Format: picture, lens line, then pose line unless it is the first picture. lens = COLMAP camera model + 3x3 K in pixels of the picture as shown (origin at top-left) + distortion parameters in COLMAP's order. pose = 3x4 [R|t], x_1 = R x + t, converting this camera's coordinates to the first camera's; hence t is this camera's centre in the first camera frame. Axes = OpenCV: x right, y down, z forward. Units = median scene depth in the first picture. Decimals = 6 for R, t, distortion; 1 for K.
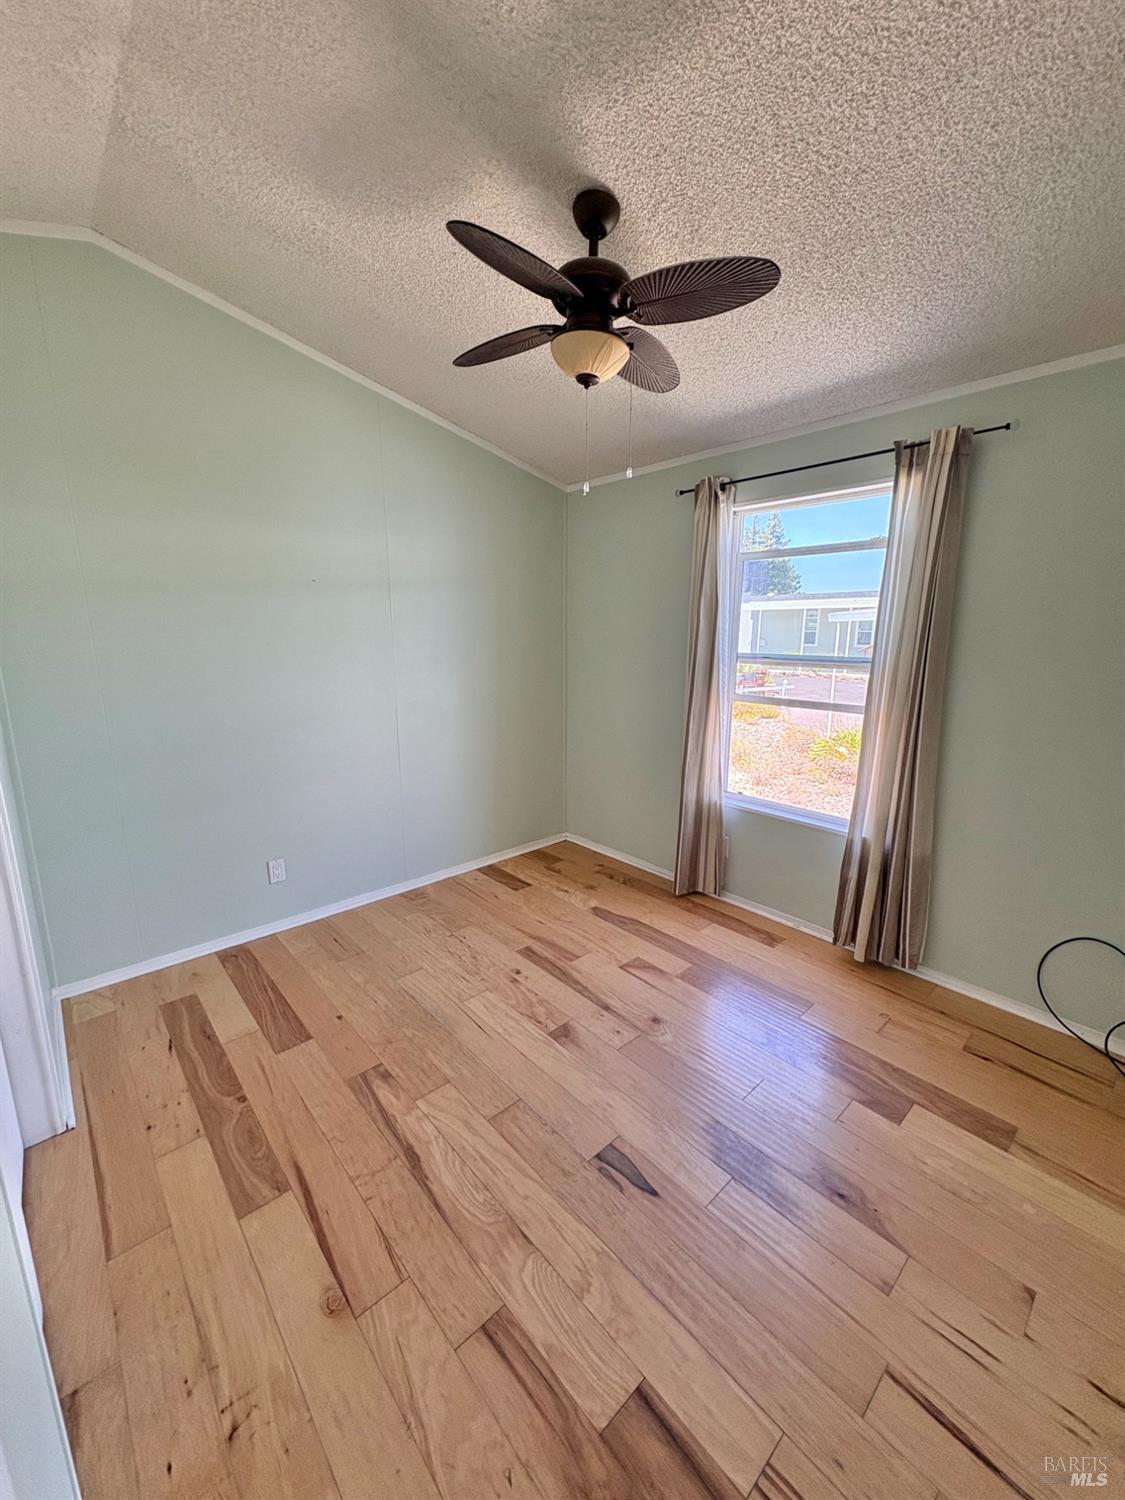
lens RADIAL K [[590.5, 0, 558.5], [0, 590.5, 750.7], [0, 0, 1]] dist [-0.000483, -0.000622]
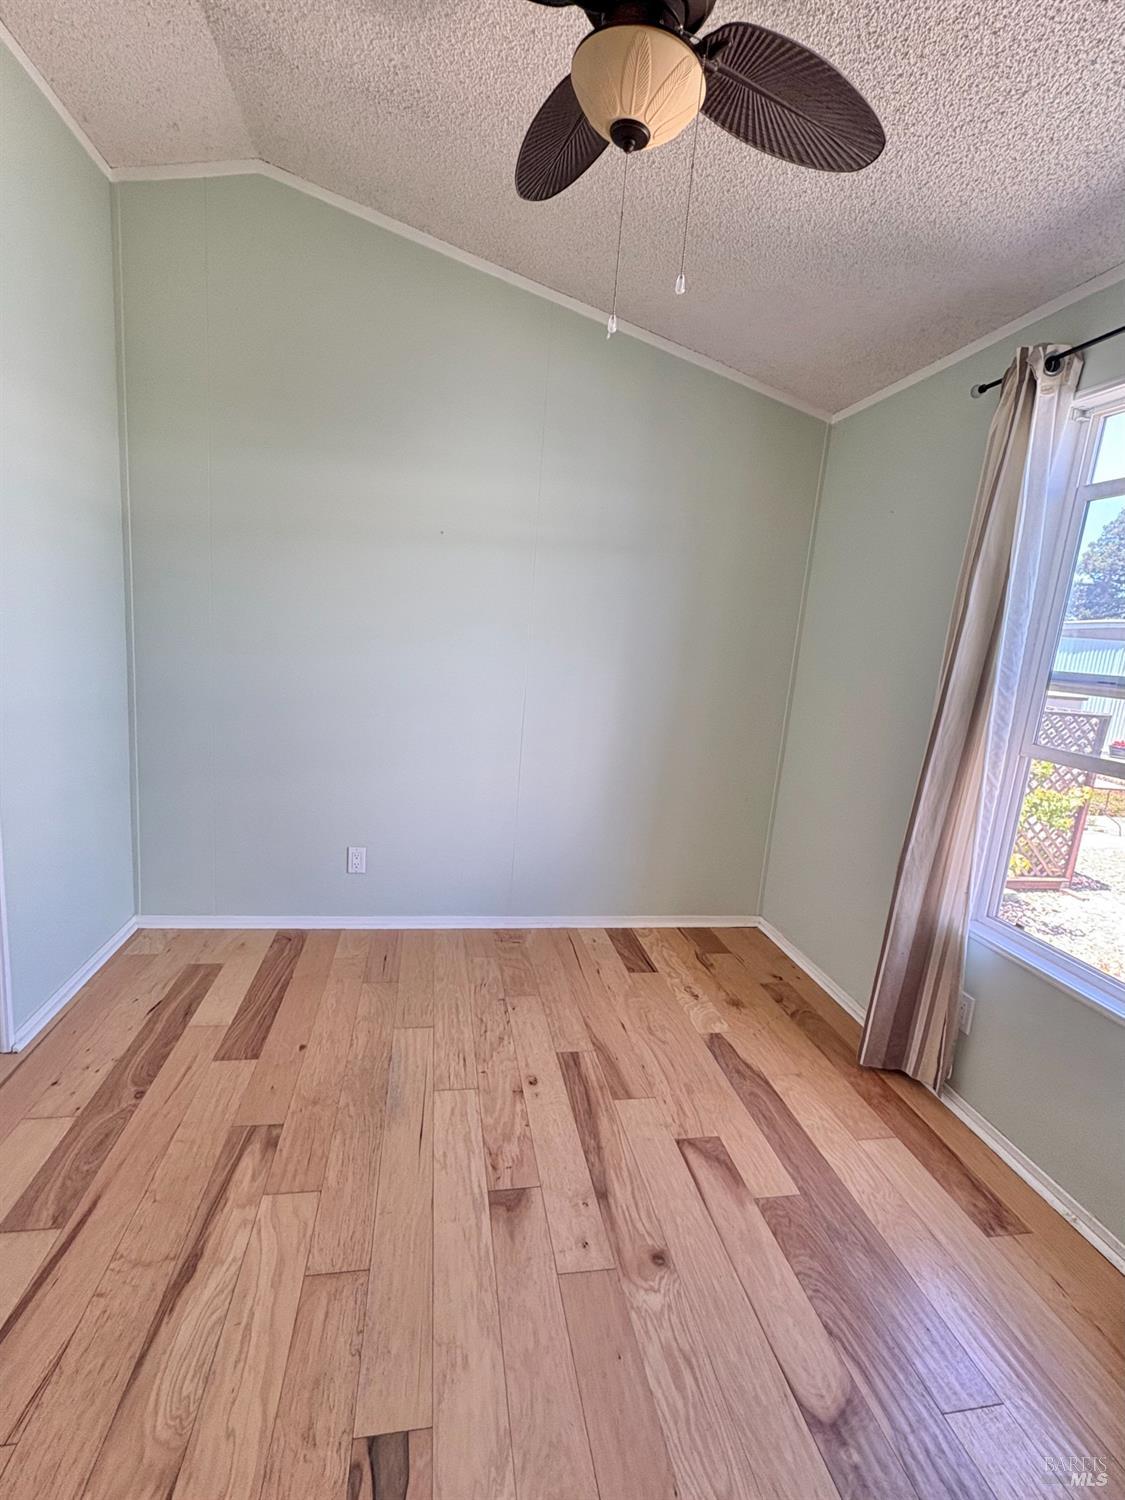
lens RADIAL K [[676.1, 0, 562.5], [0, 676.1, 759.9], [0, 0, 1]] dist [-0.002726, 0.000669]
pose [[0.852235, 0.164121, -0.496749, 0.291009], [-0.185655, 0.982596, 0.006127, -0.006349], [0.489109, 0.087002, 0.867872, 0.298522]]
